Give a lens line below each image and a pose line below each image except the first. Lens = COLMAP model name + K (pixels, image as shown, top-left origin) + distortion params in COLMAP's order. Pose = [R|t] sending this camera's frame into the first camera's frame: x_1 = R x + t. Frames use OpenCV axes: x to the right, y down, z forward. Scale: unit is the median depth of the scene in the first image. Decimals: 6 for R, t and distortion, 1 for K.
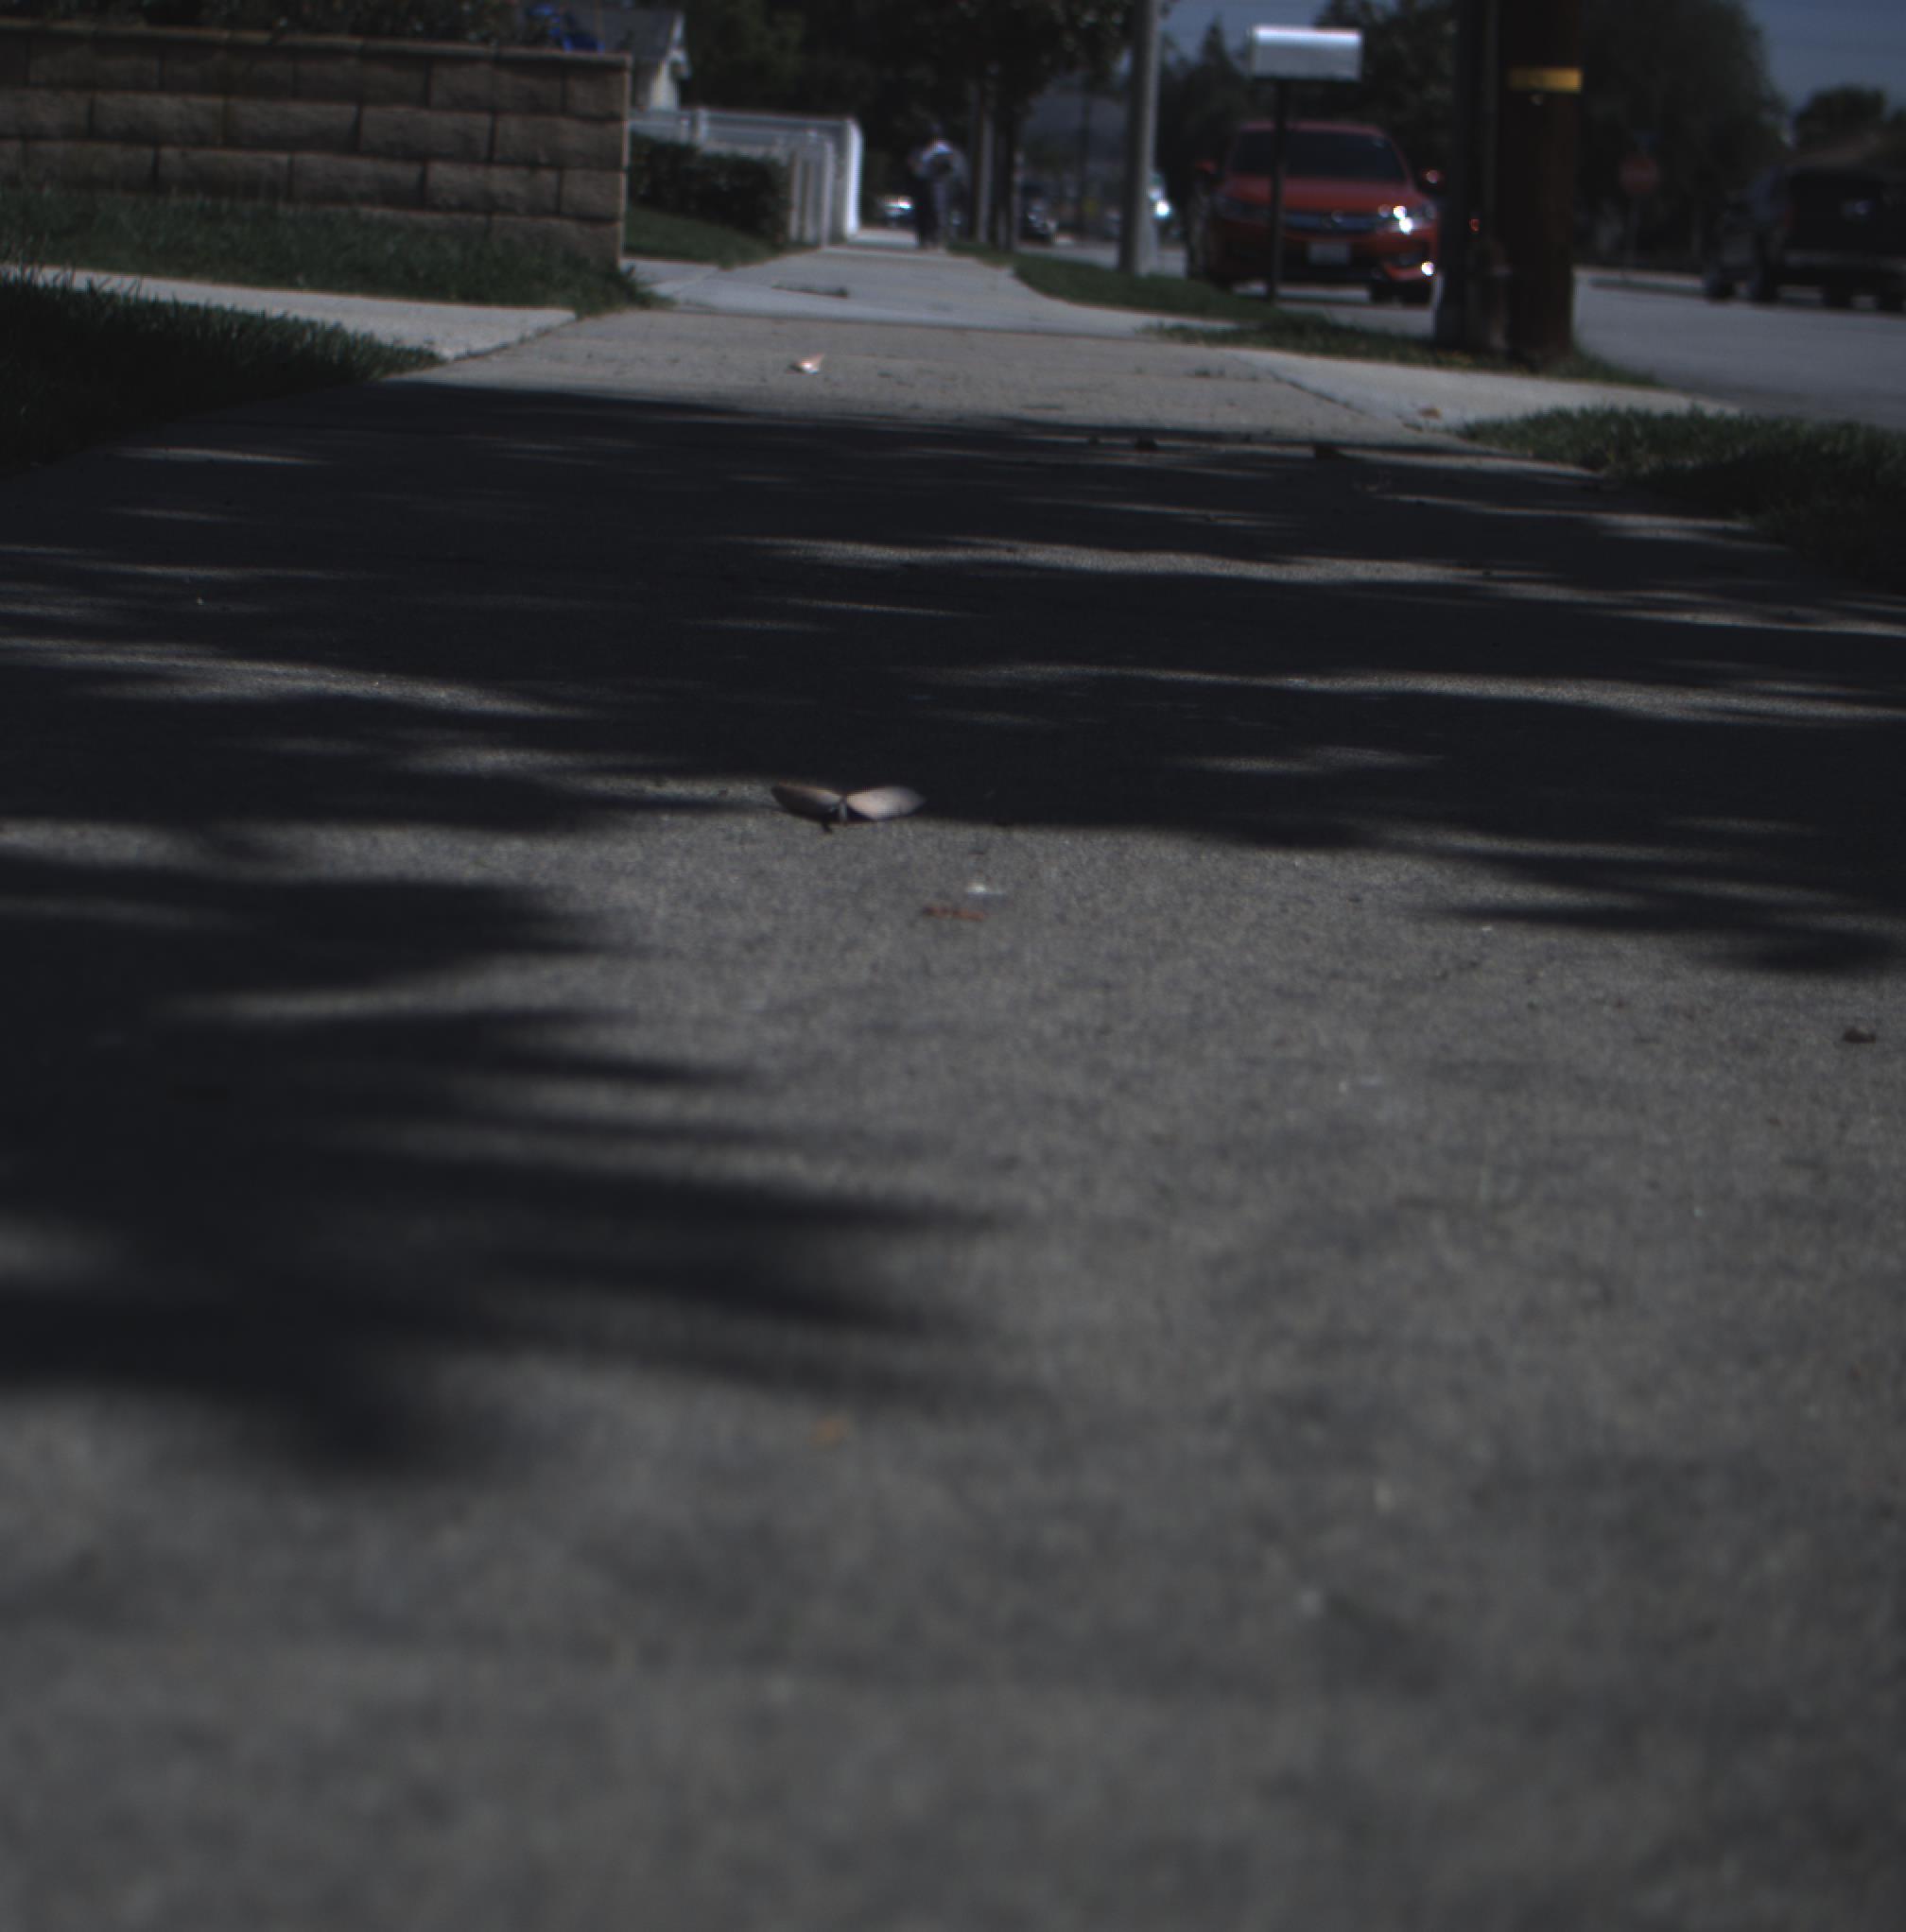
lens RADIAL K [[4329.9, 0, 722.5], [0, 4329.9, 964.9], [0, 0, 1]] dist [-0.182704, 0.816080]
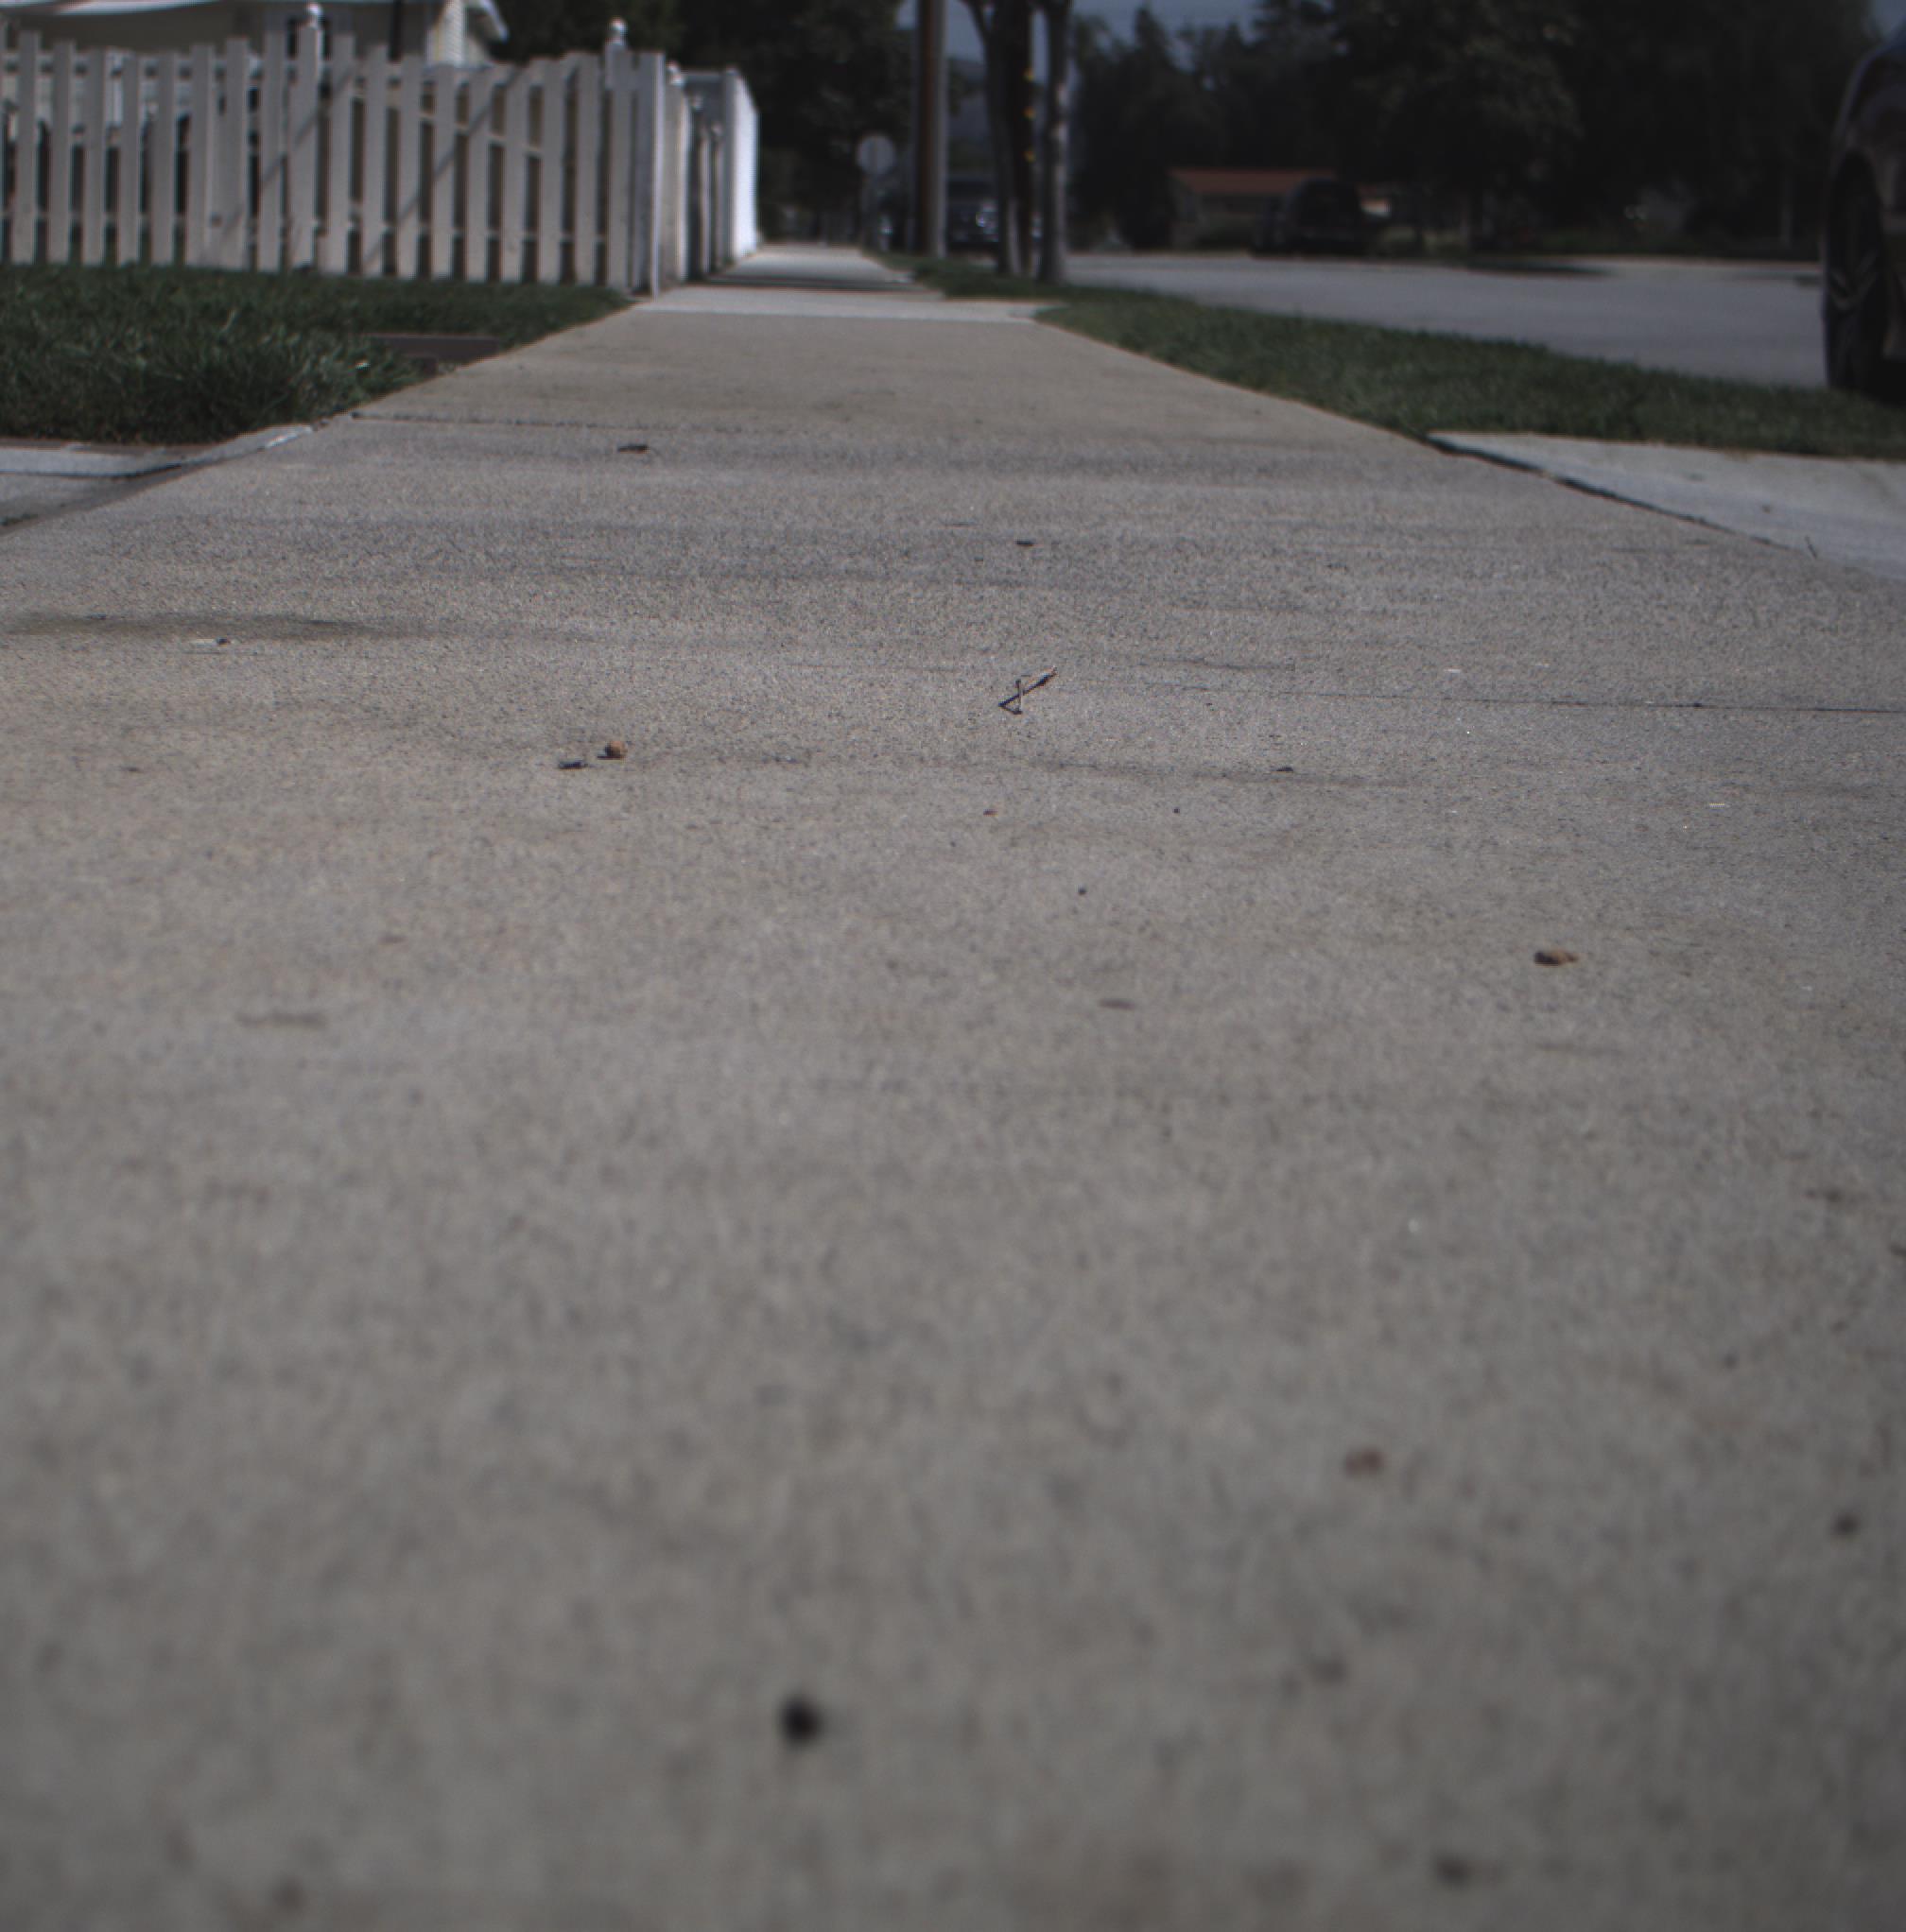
lens RADIAL K [[4329.9, 0, 722.5], [0, 4329.9, 964.9], [0, 0, 1]] dist [-0.182704, 0.816080]
pose [[0.999073, -0.040541, 0.014486, 0.027523], [0.040602, 0.999168, -0.003963, -0.130254], [-0.014313, 0.004547, 0.999887, 0.758662]]
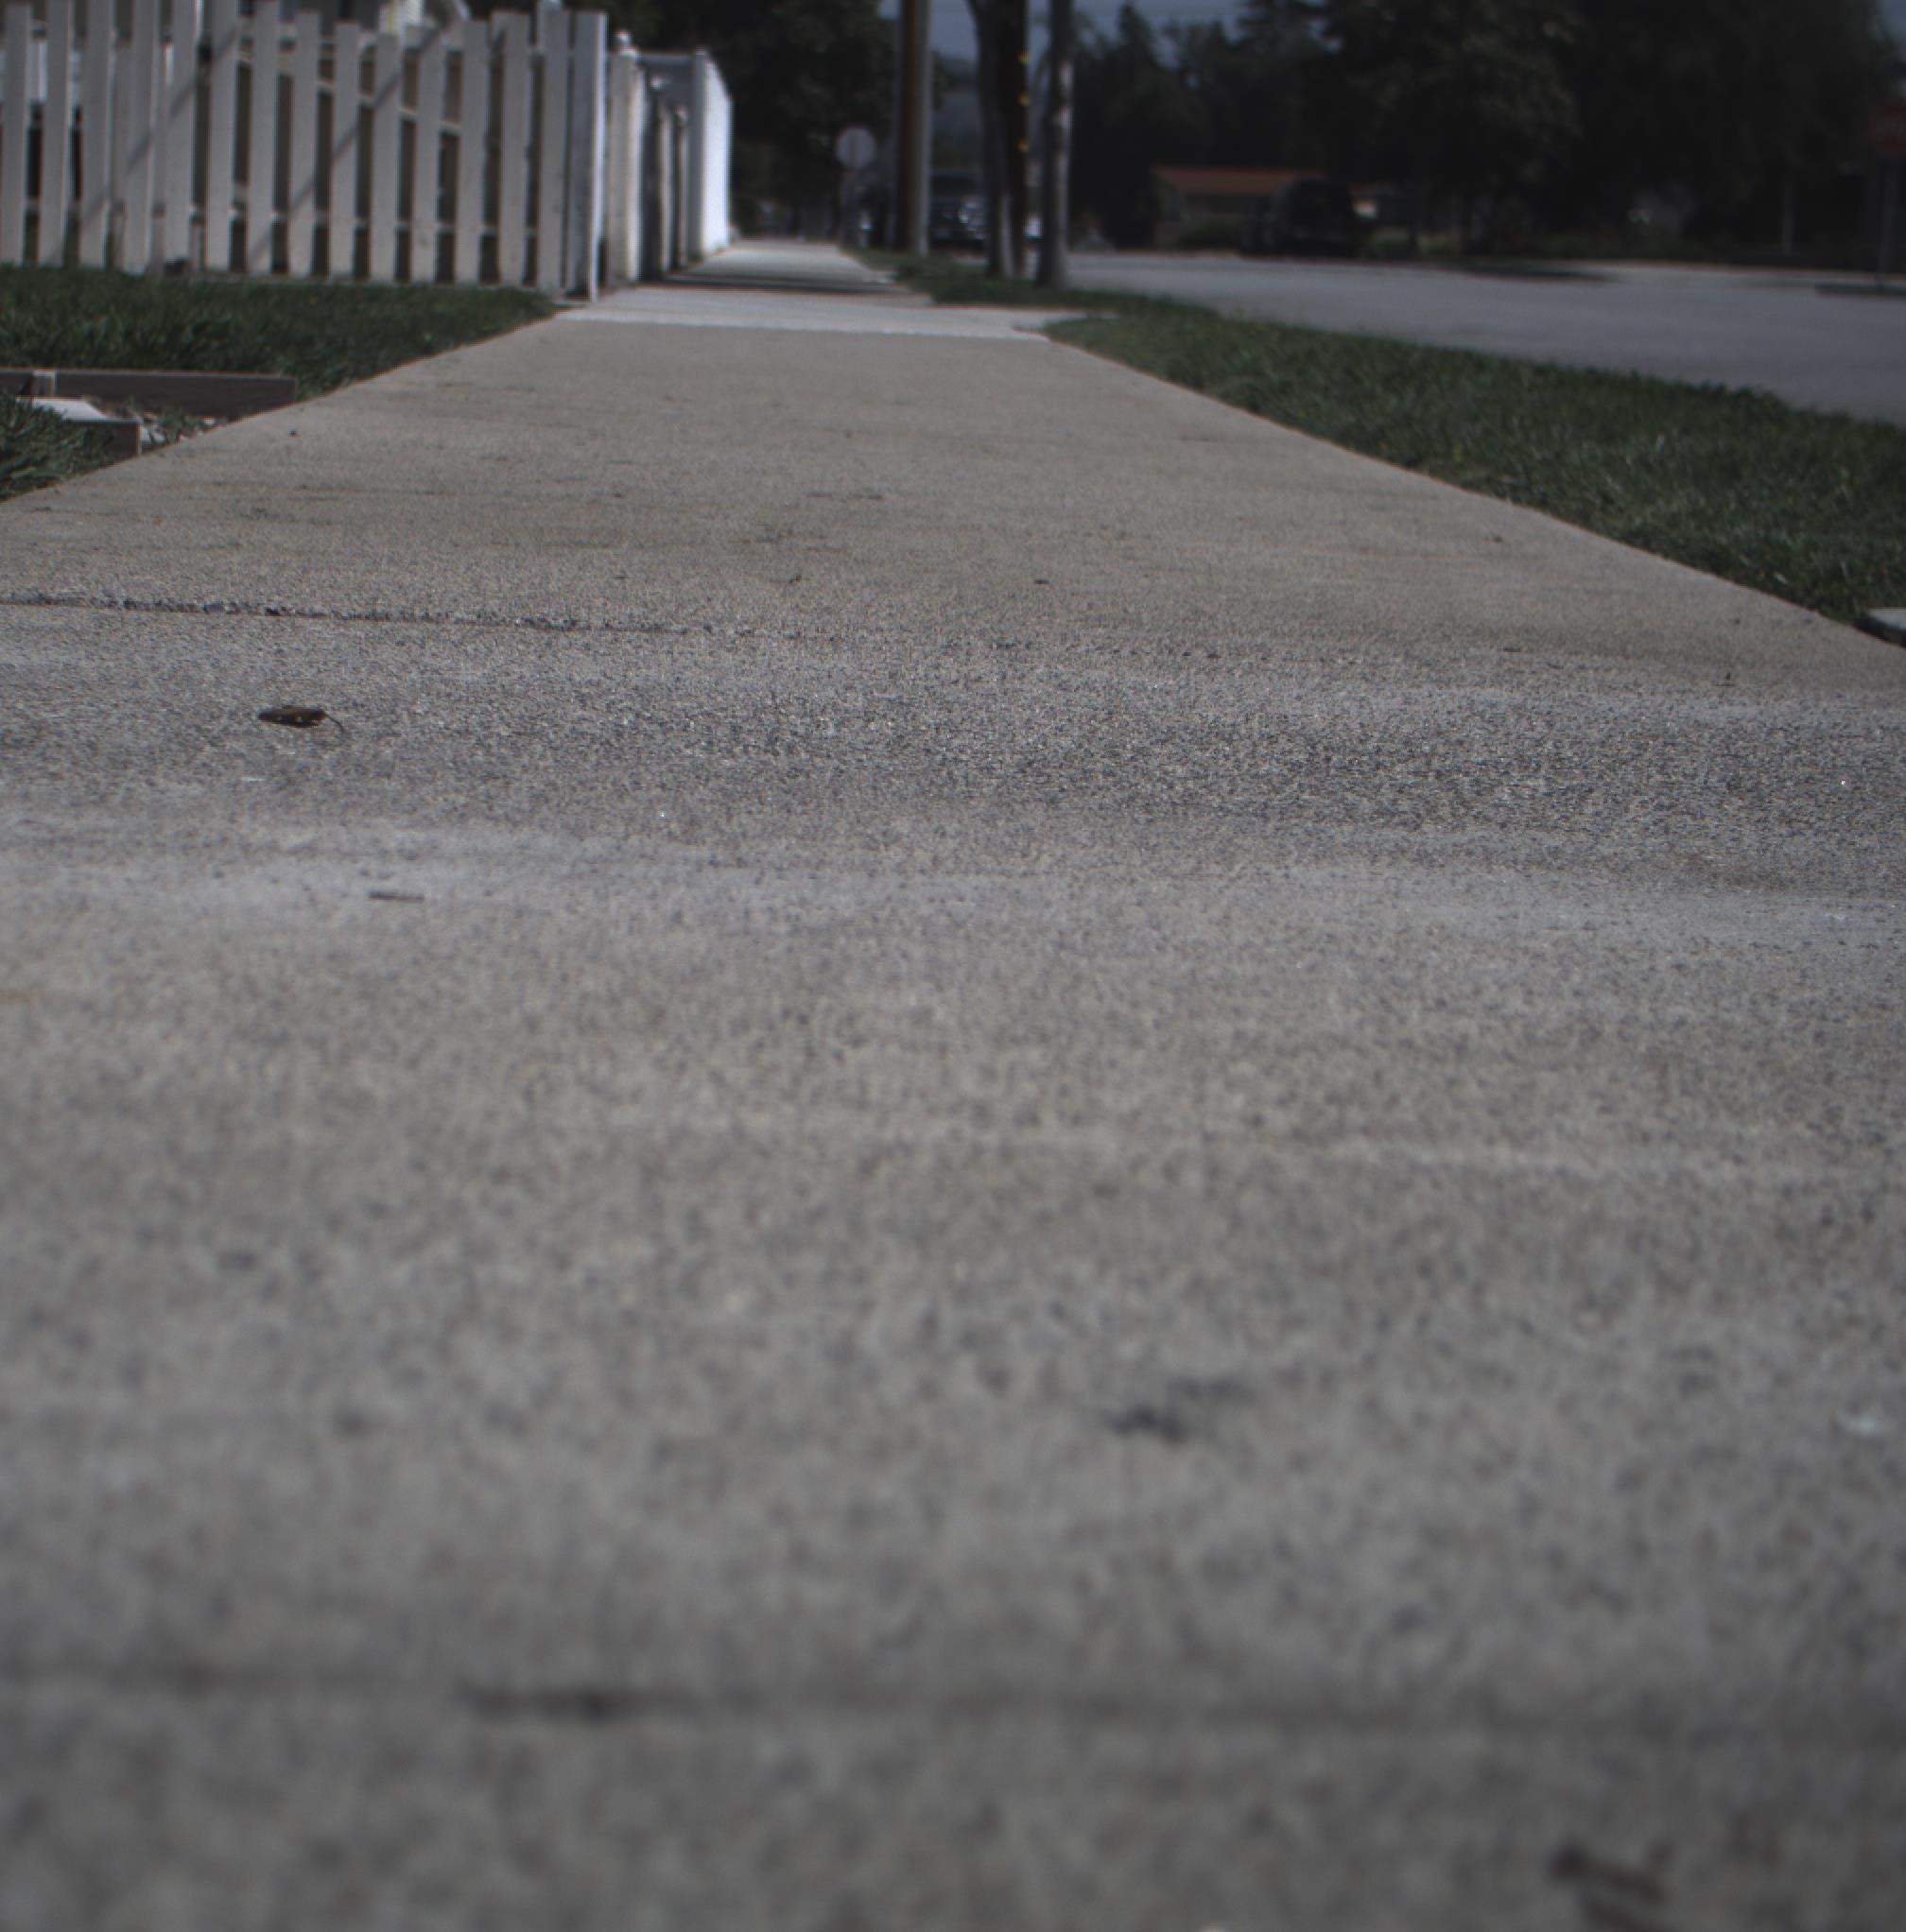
lens RADIAL K [[4329.0, 0, 725.8], [0, 4329.0, 967.0], [0, 0, 1]] dist [-0.178774, 0.794359]
pose [[0.999286, -0.030976, 0.021644, 0.032328], [0.031025, 0.999517, -0.001937, -0.144673], [-0.021574, 0.002608, 0.999764, 0.842449]]
